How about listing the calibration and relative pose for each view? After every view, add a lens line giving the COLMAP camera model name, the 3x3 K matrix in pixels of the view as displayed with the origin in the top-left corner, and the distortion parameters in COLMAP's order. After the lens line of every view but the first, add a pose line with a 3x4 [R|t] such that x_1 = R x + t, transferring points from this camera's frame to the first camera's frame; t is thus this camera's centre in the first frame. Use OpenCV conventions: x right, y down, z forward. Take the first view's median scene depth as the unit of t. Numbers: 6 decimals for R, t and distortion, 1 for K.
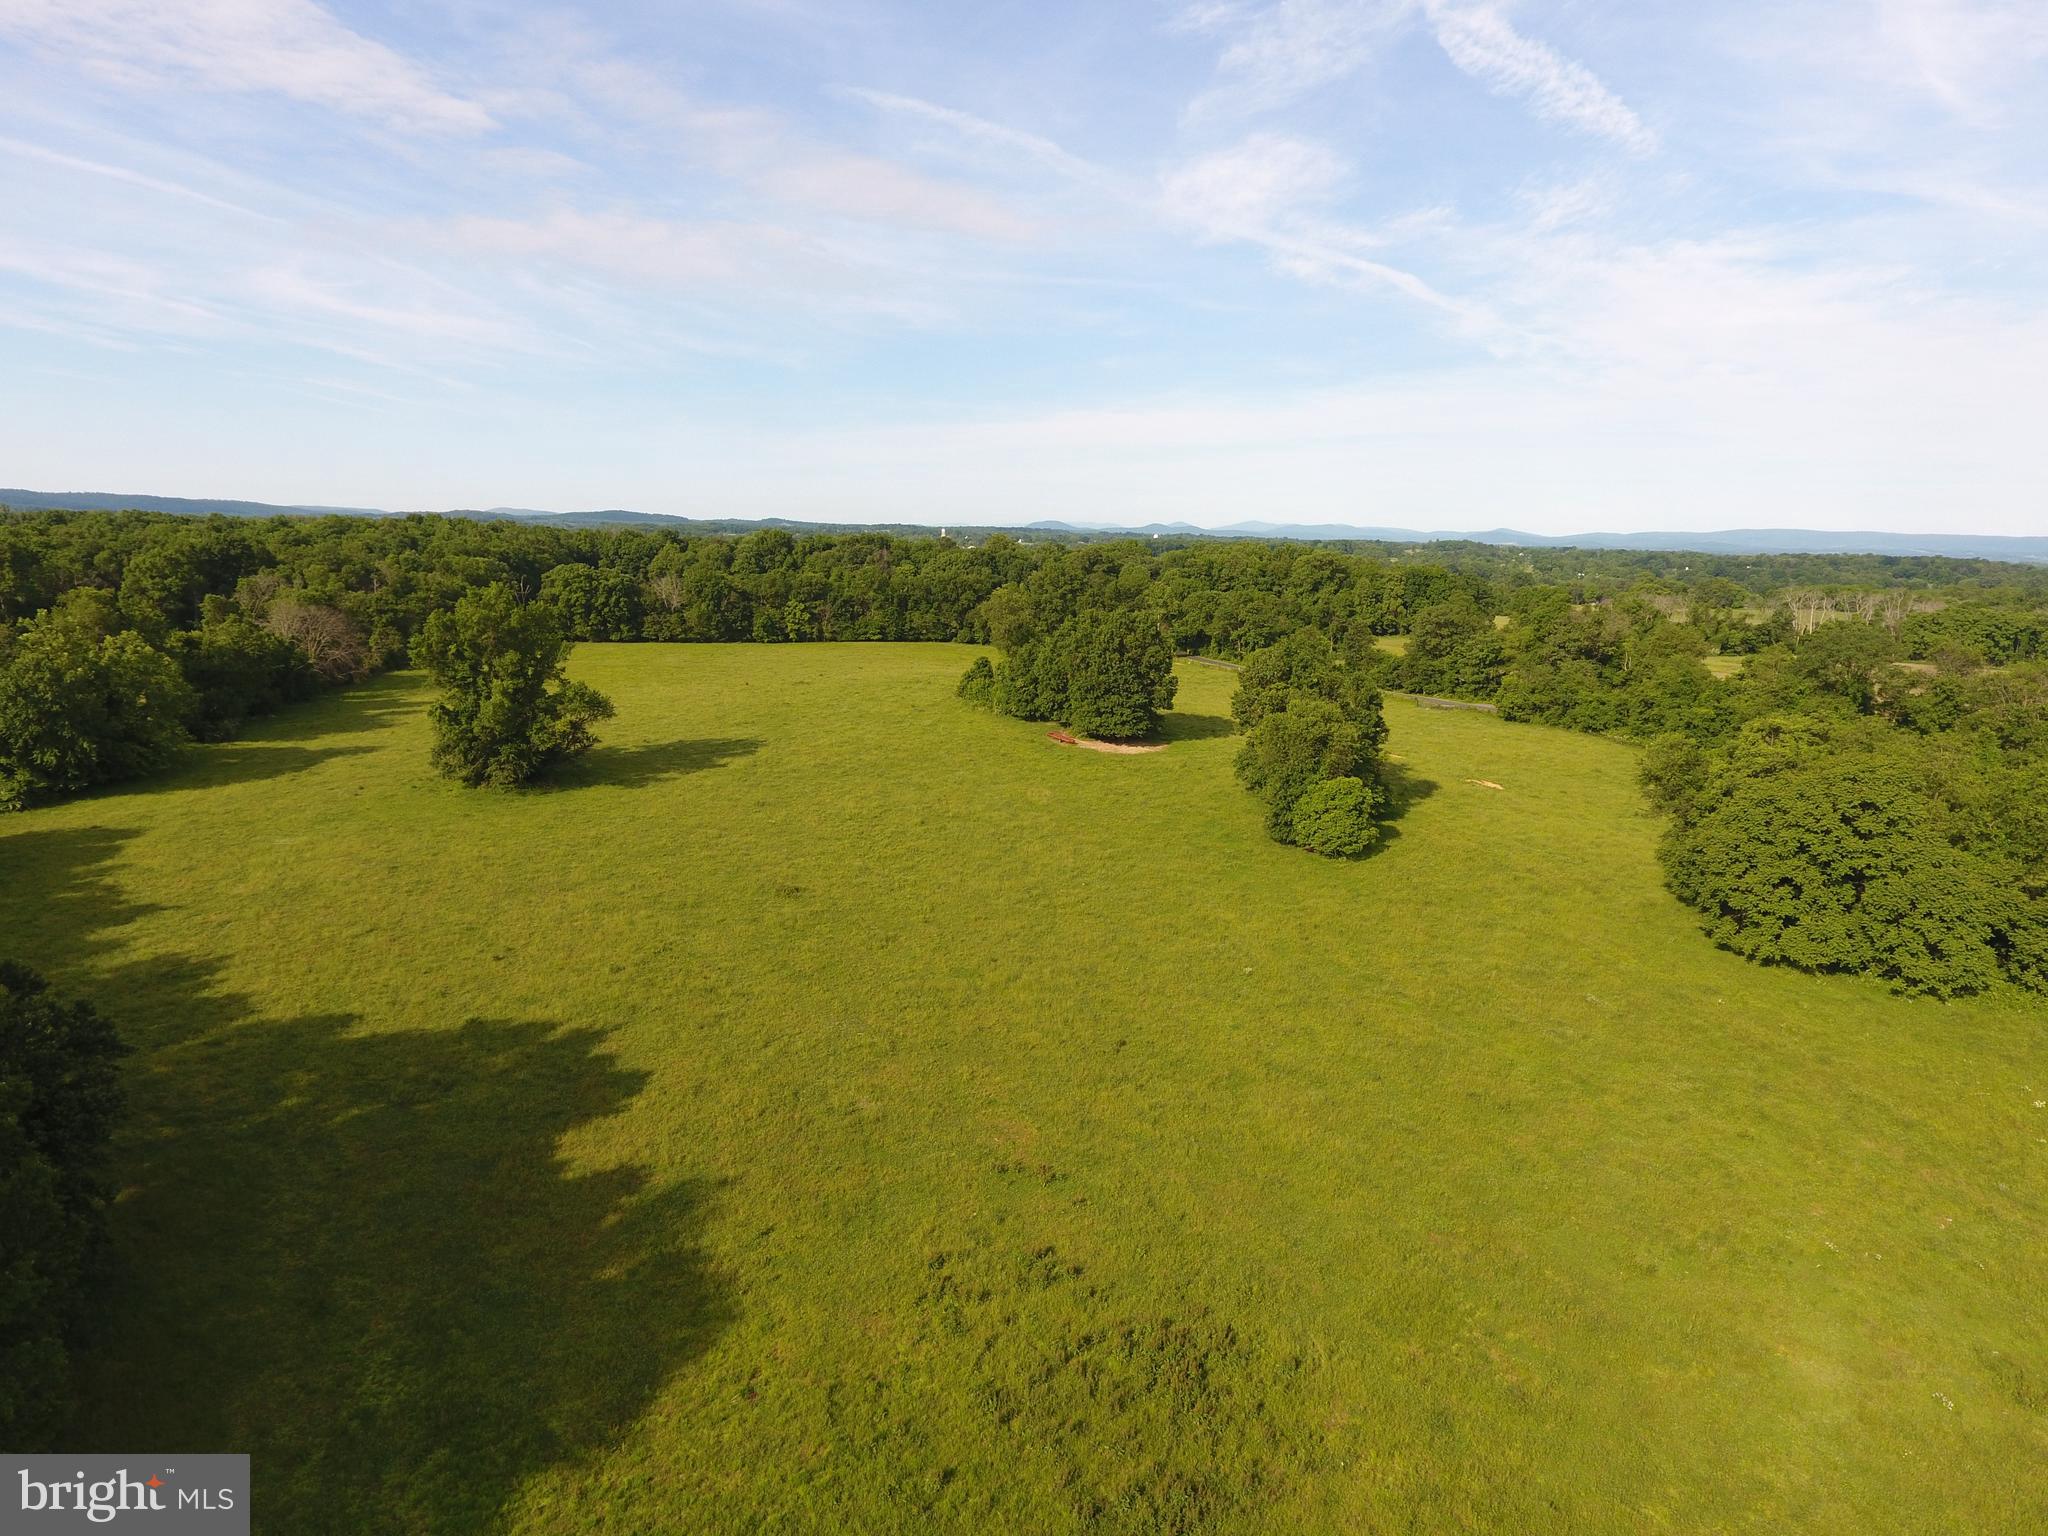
lens RADIAL K [[1206.4, 0, 1019.1], [0, 1206.4, 755.9], [0, 0, 1]] dist [-0.005787, 0.001096]
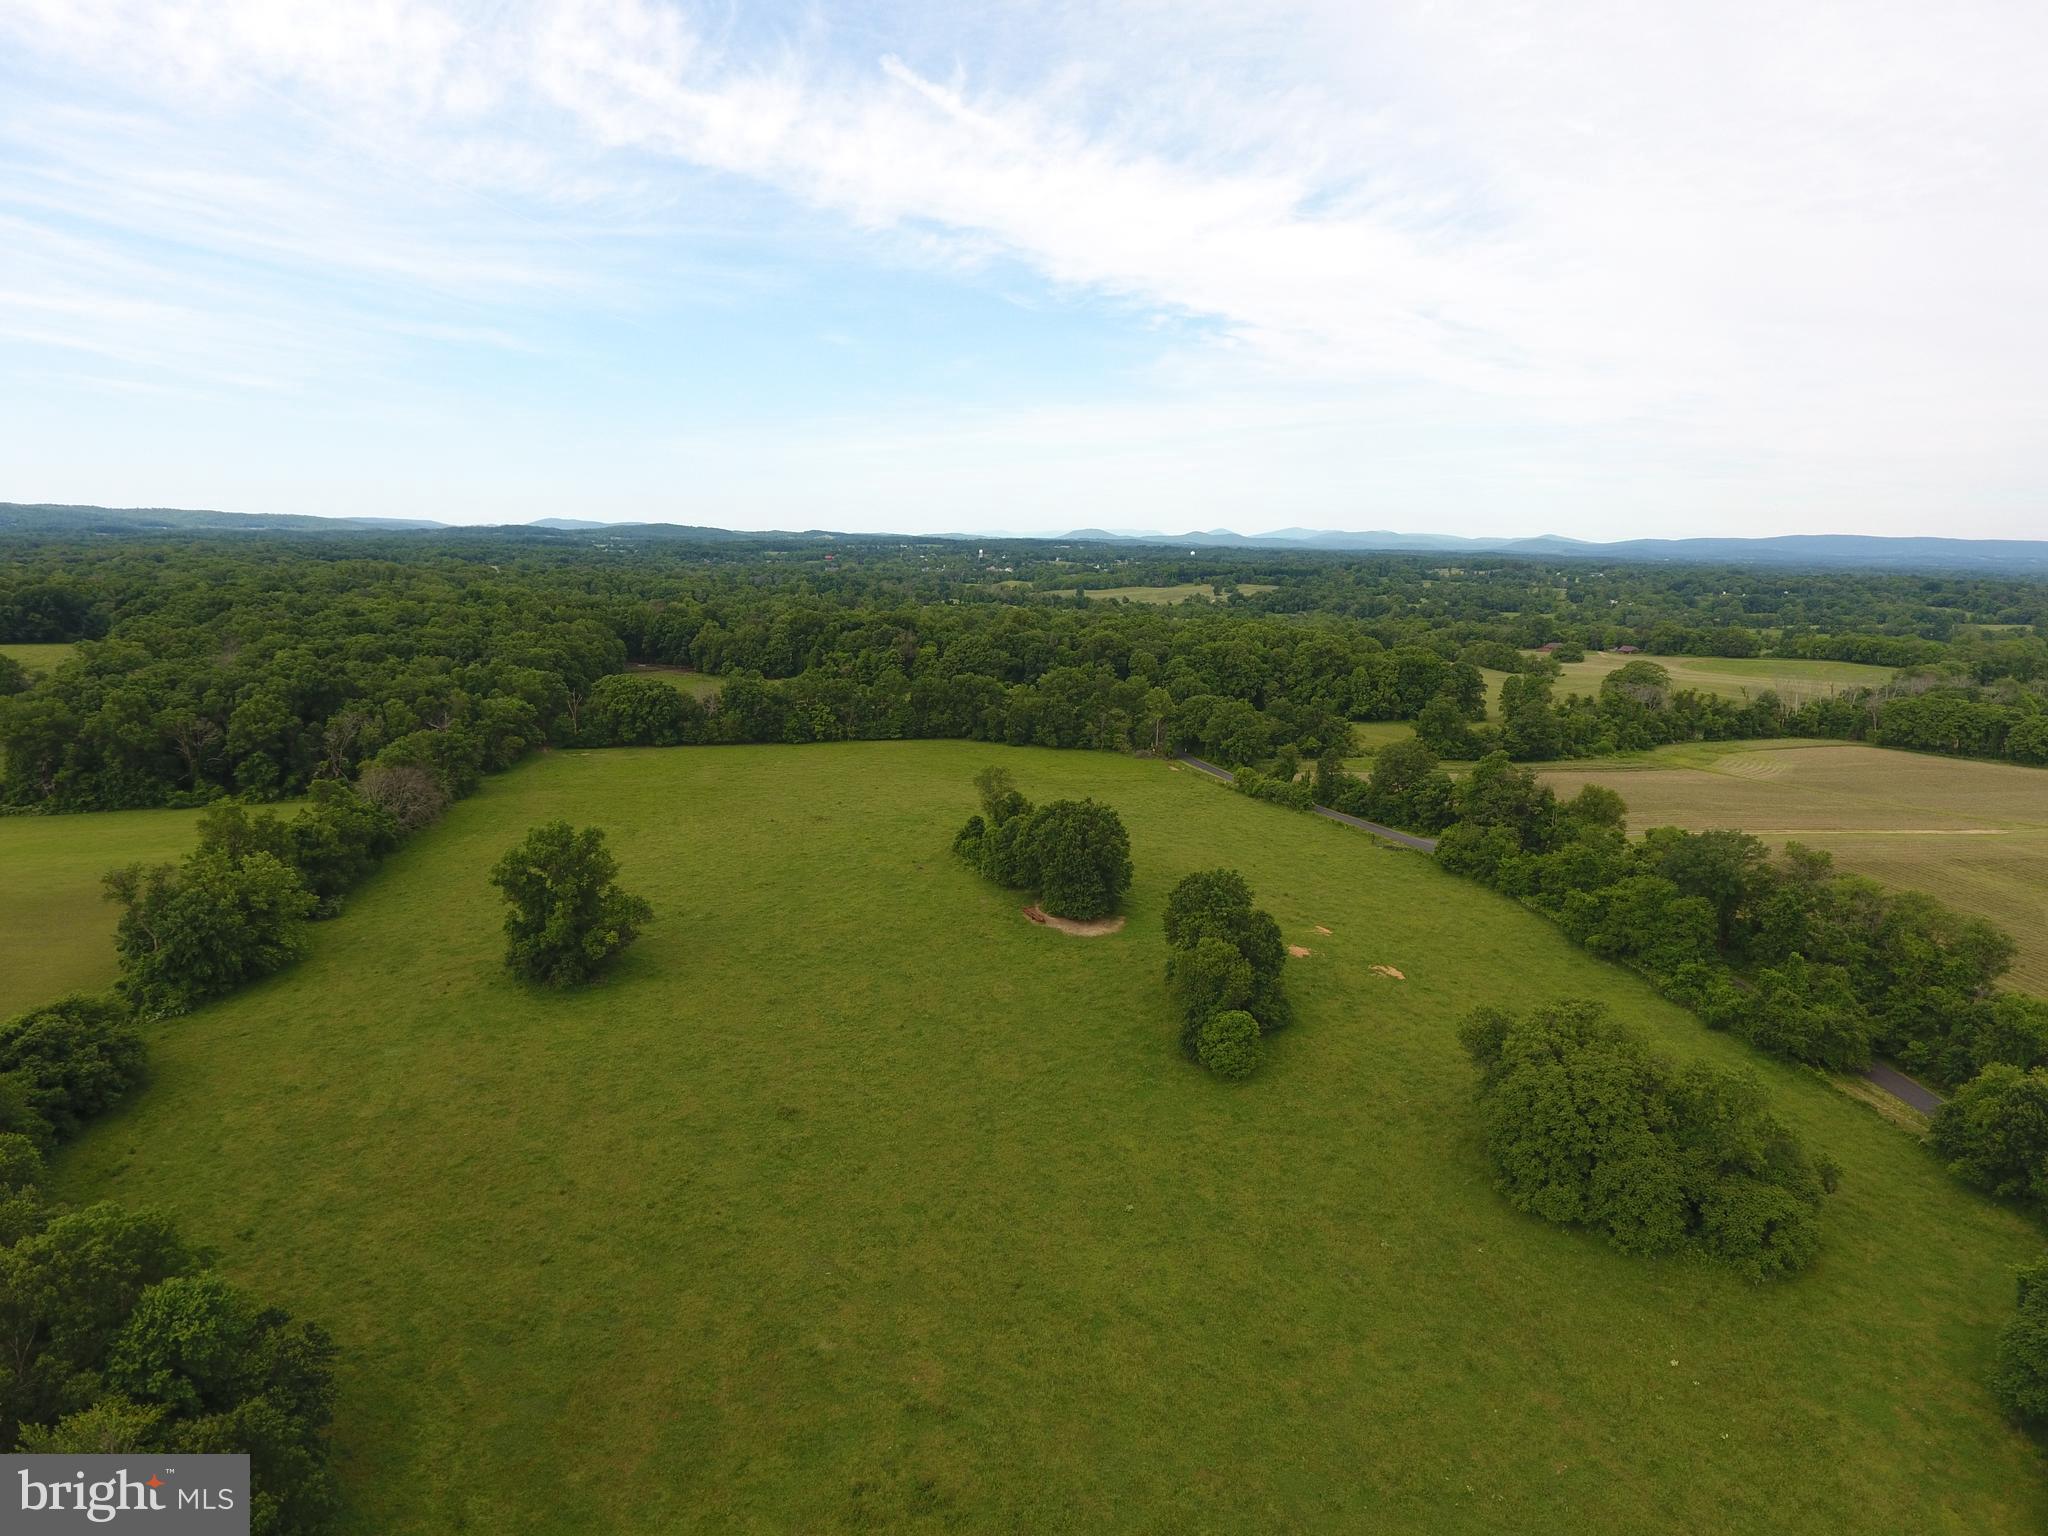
lens RADIAL K [[1206.4, 0, 1018.8], [0, 1206.4, 754.1], [0, 0, 1]] dist [-0.005787, 0.001096]
pose [[0.999414, 0.002993, -0.034093, 0.088977], [-0.003175, 0.999981, -0.005273, -0.243233], [0.034076, 0.005379, 0.999405, -0.247447]]
